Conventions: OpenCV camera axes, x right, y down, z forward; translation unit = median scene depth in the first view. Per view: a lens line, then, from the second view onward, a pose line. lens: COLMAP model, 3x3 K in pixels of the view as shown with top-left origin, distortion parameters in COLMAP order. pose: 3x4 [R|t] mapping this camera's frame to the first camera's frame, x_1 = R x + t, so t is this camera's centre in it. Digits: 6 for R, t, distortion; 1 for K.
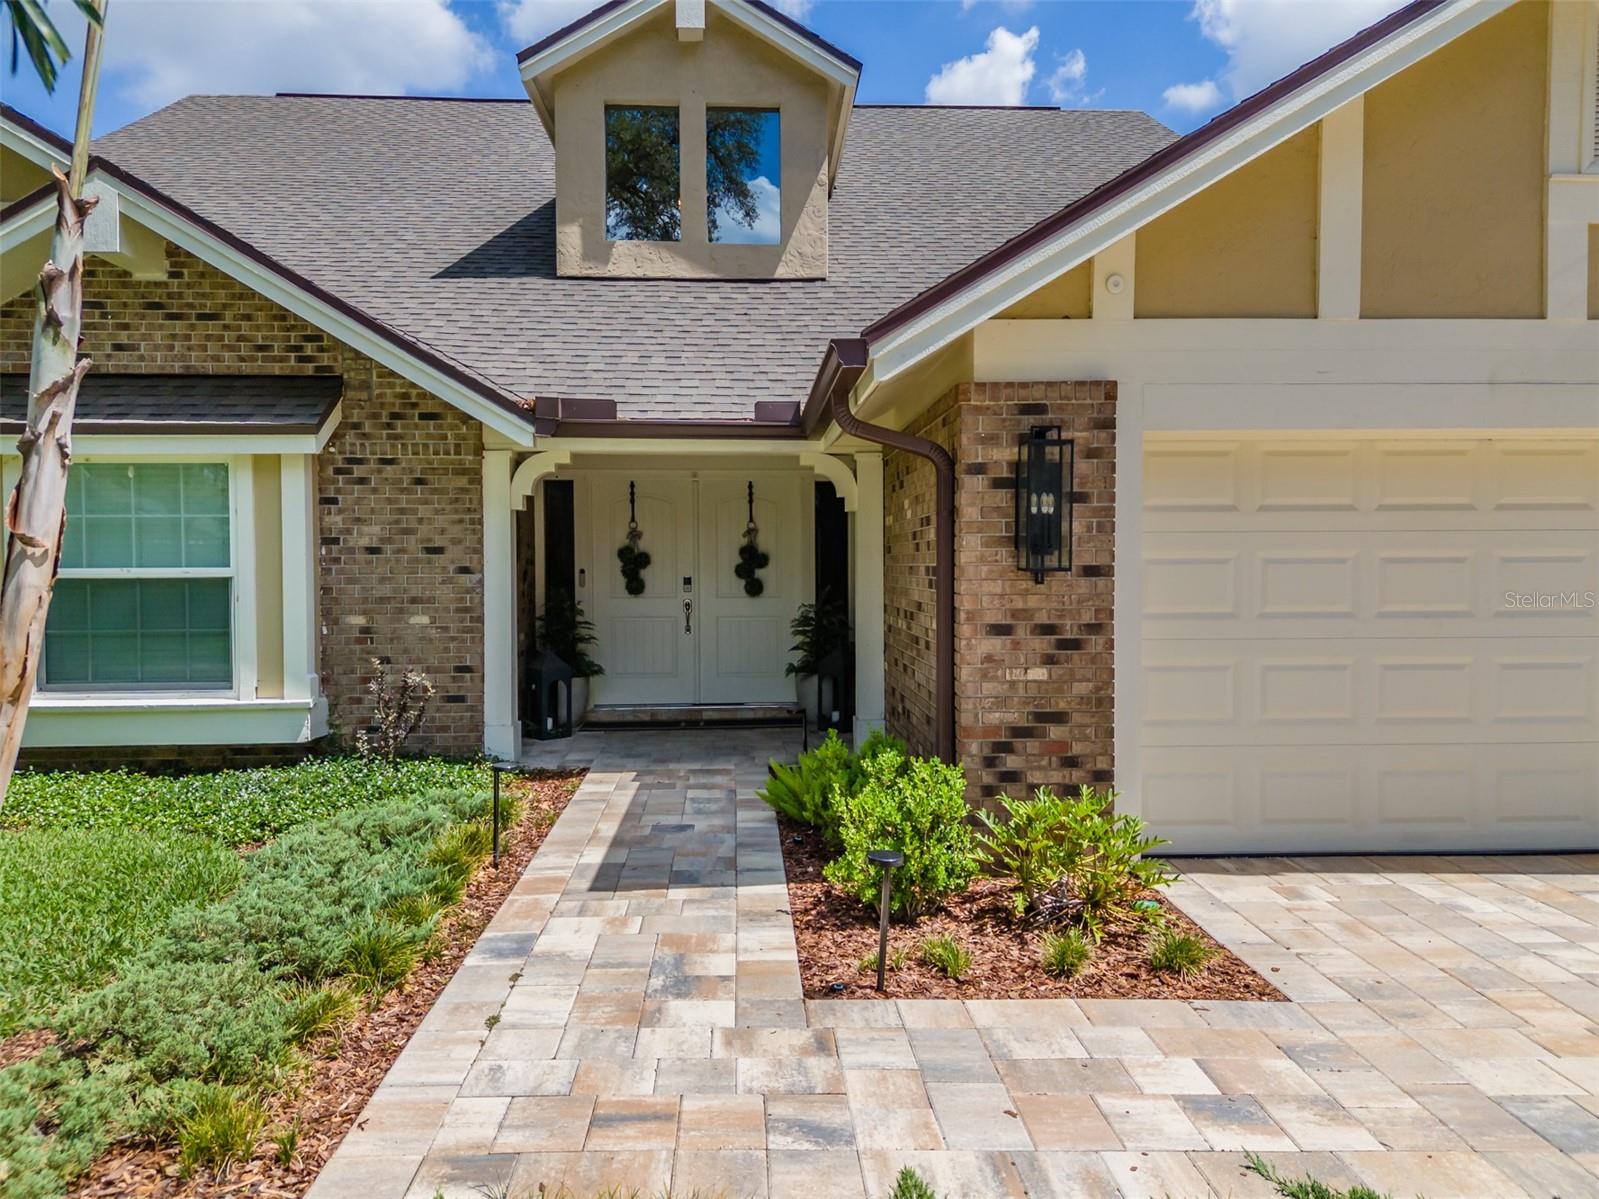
lens RADIAL K [[1175.5, 0, 799.5], [0, 1175.5, 599.5], [0, 0, 1]] dist [0.059244, -0.079870]
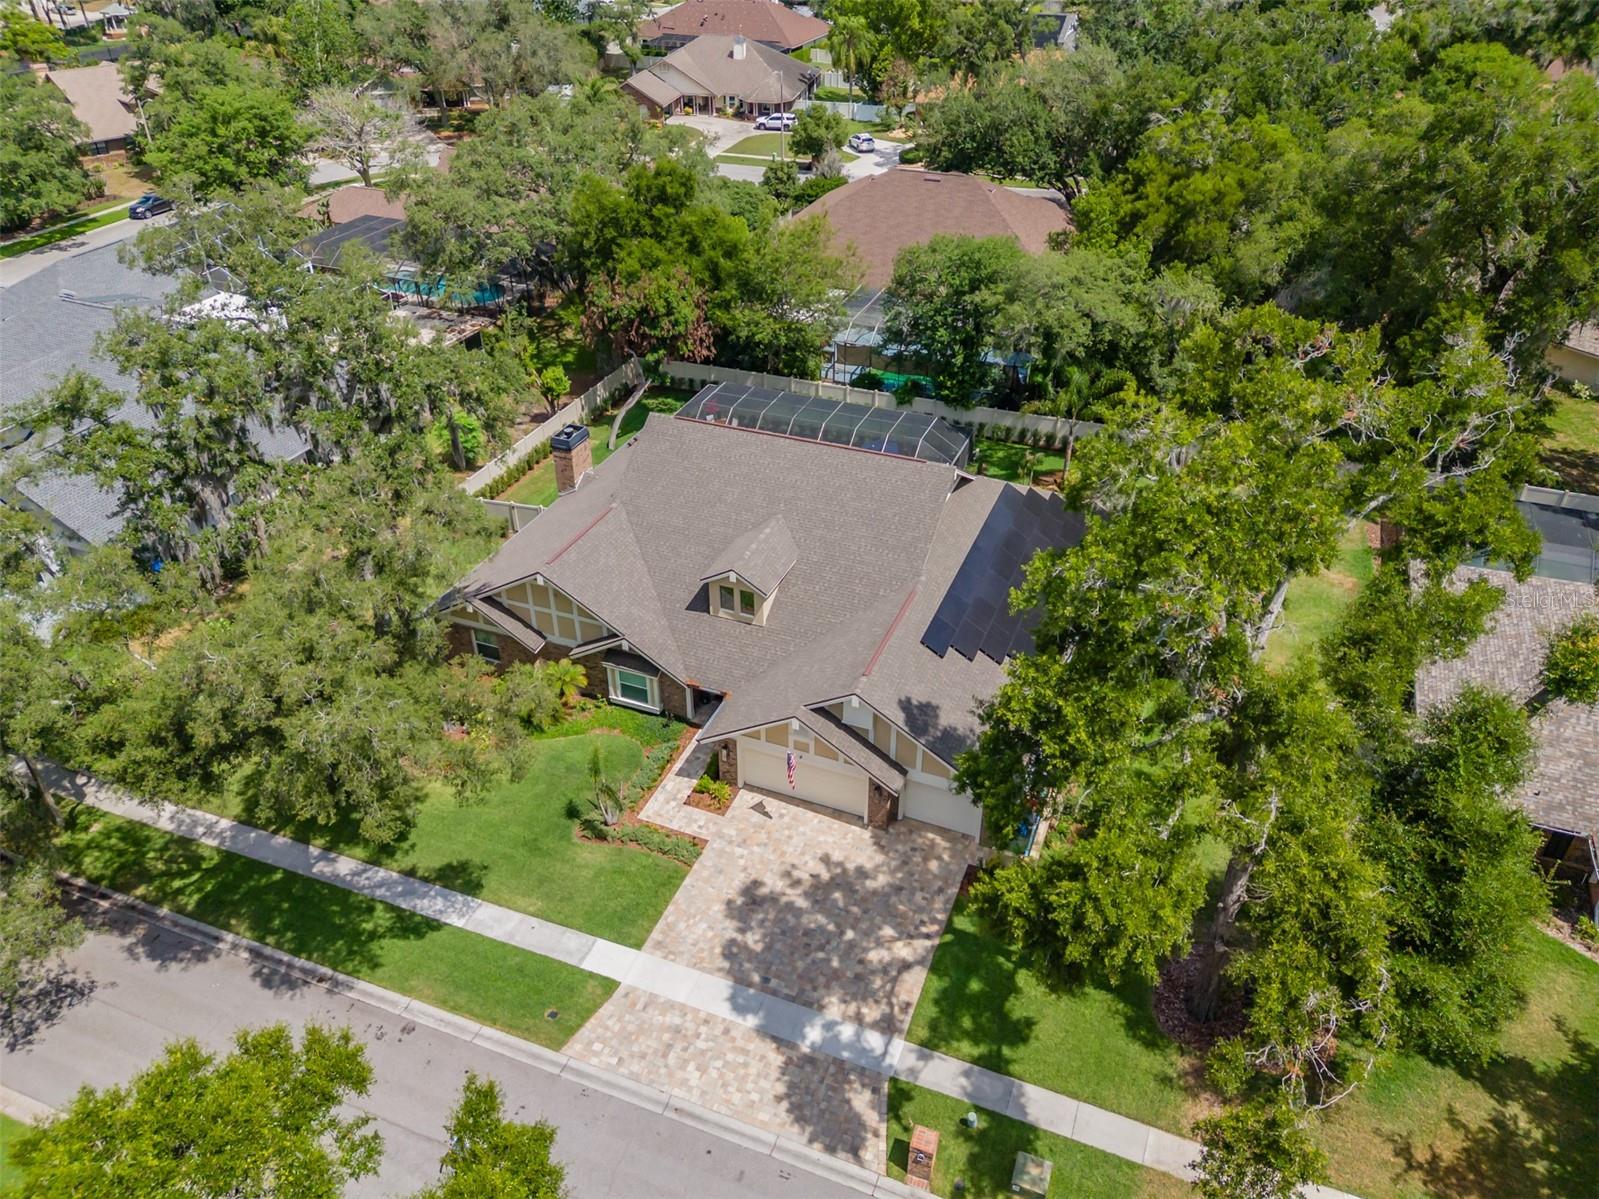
lens RADIAL K [[1143.5, 0, 808.1], [0, 1143.5, 622.7], [0, 0, 1]] dist [0.163652, -0.249995]
pose [[0.911329, 0.246596, -0.329652, 2.178900], [-0.023824, 0.830998, 0.555766, -3.666645], [0.410990, -0.498631, 0.763187, -3.048552]]
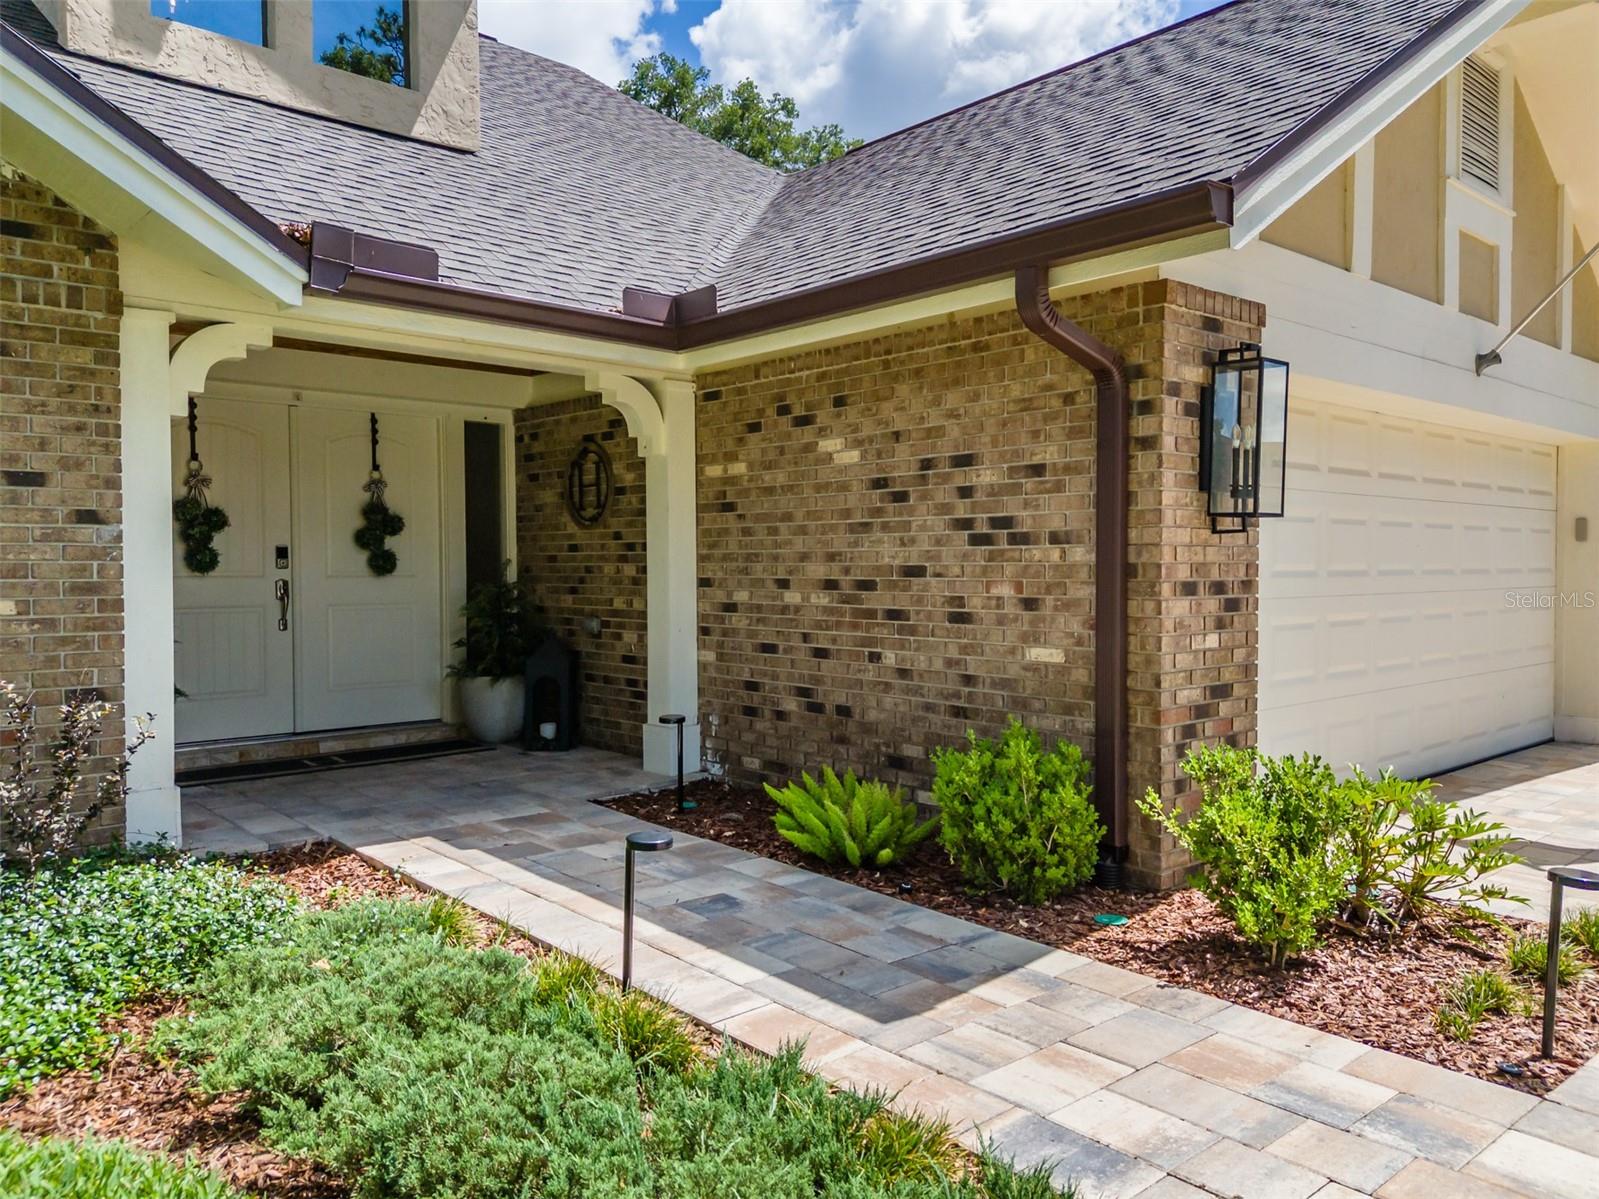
lens RADIAL K [[1187.9, 0, 800.6], [0, 1187.9, 596.4], [0, 0, 1]] dist [0.013742, -0.002803]
pose [[0.777420, -0.013549, 0.628836, -0.401367], [0.016205, 0.999868, 0.001509, 0.018283], [-0.628773, 0.009017, 0.777537, 0.376035]]
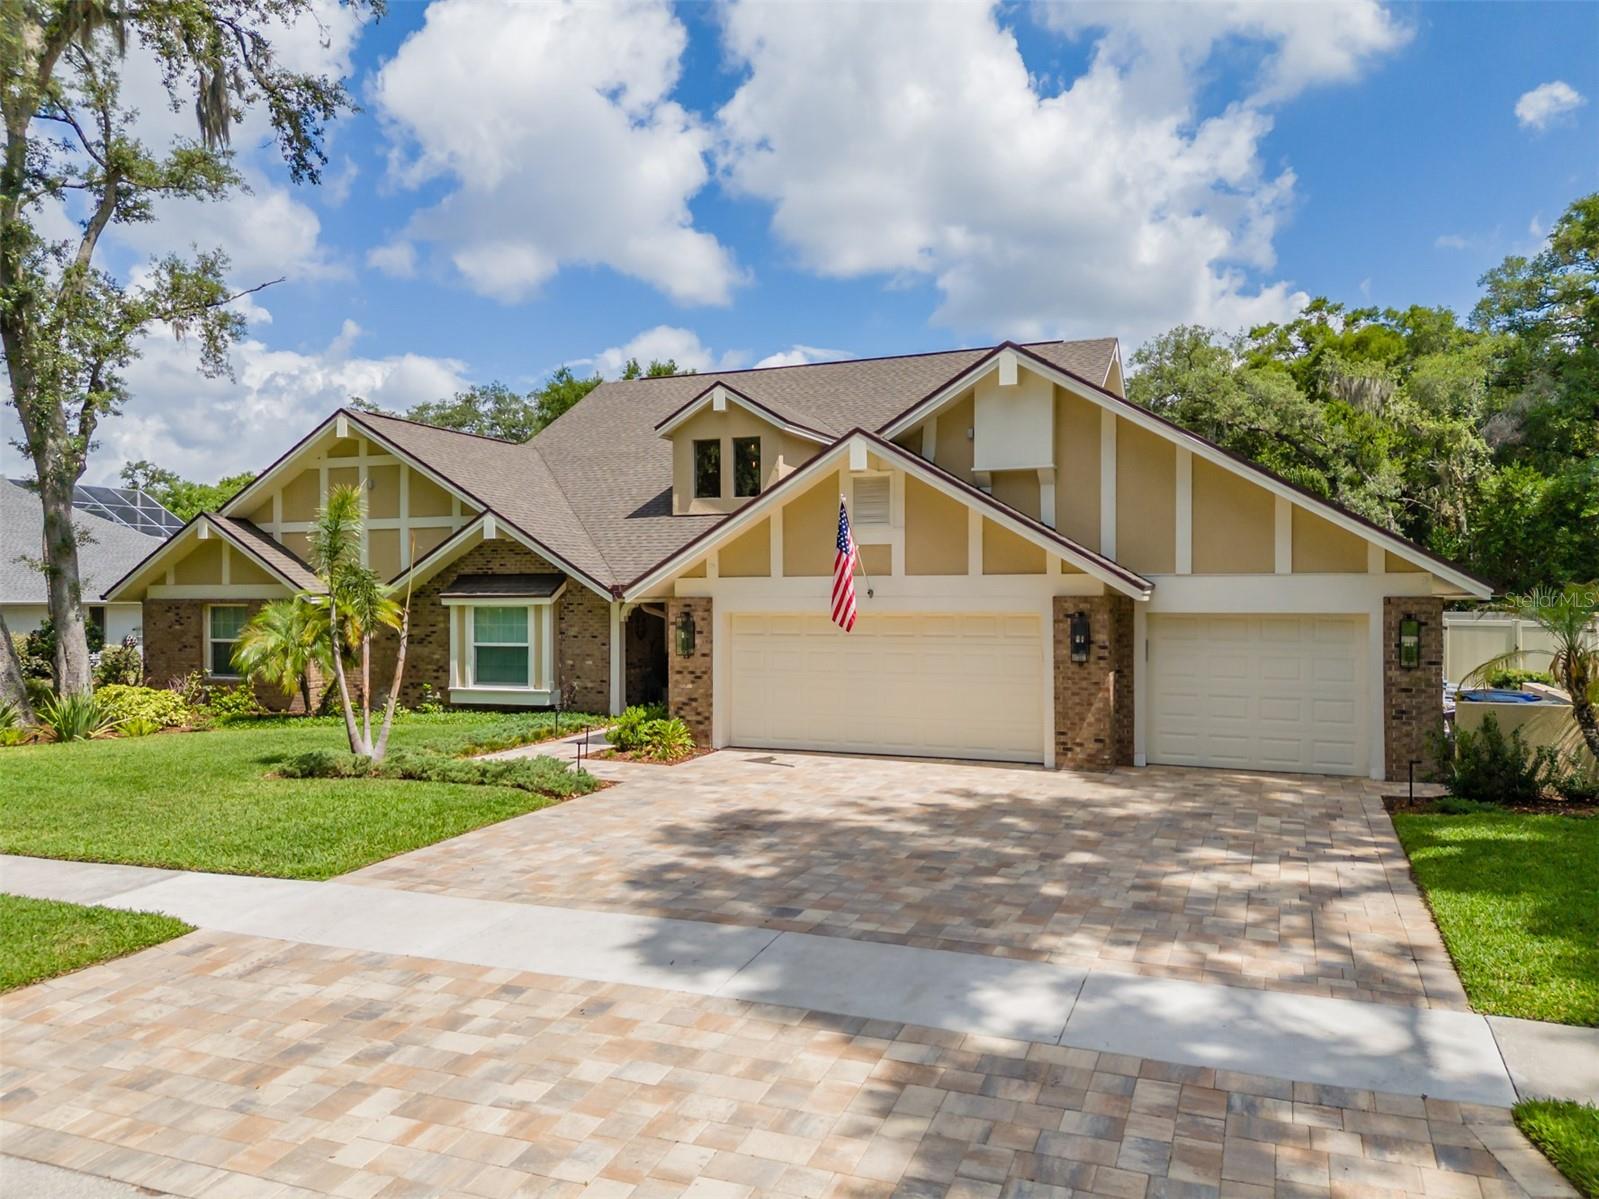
lens RADIAL K [[1164.2, 0, 800.0], [0, 1164.2, 592.9], [0, 0, 1]] dist [0.075249, -0.073724]
pose [[0.904882, -0.002098, -0.425658, 1.331729], [-0.010328, 0.999585, -0.026882, -0.079968], [0.425538, 0.028721, 0.904485, -1.292669]]
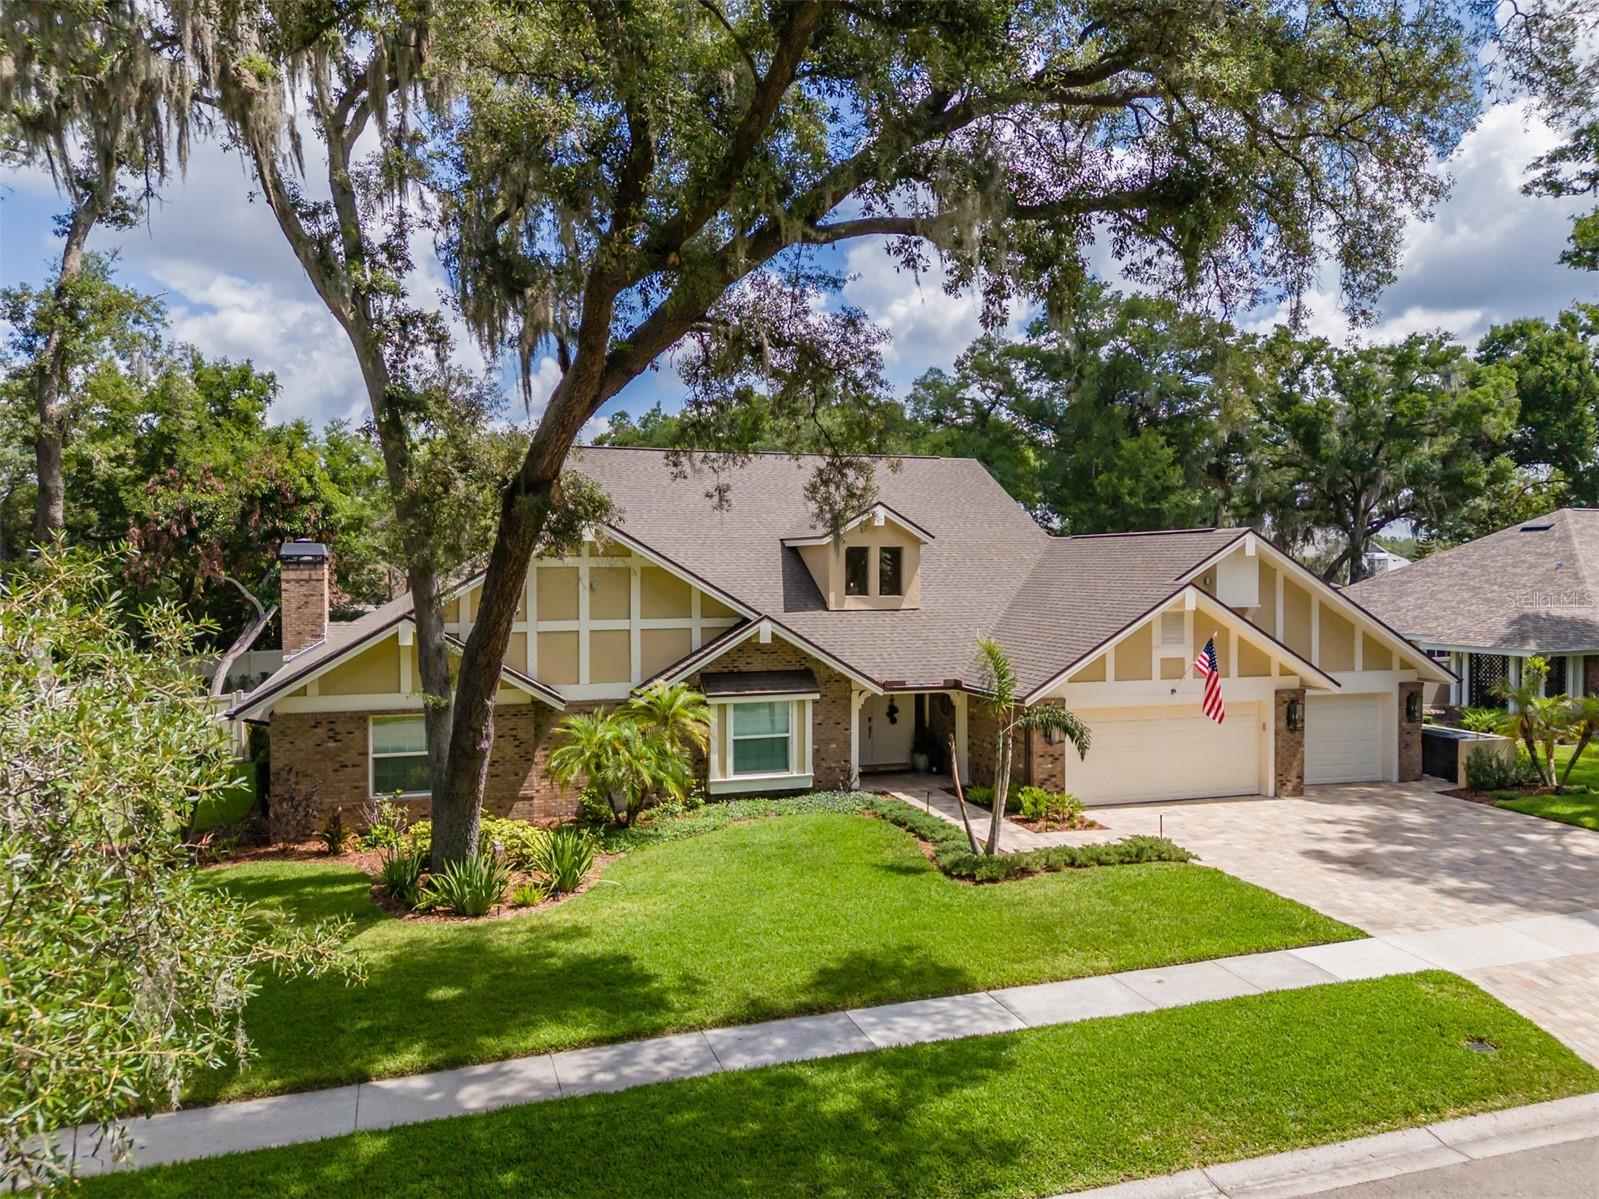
lens RADIAL K [[1164.2, 0, 800.0], [0, 1164.2, 592.9], [0, 0, 1]] dist [0.075249, -0.073724]
pose [[0.962684, -0.004583, 0.270588, -1.321999], [0.005854, 0.999975, -0.003888, -0.402083], [-0.270563, 0.005326, 0.962687, -2.082424]]
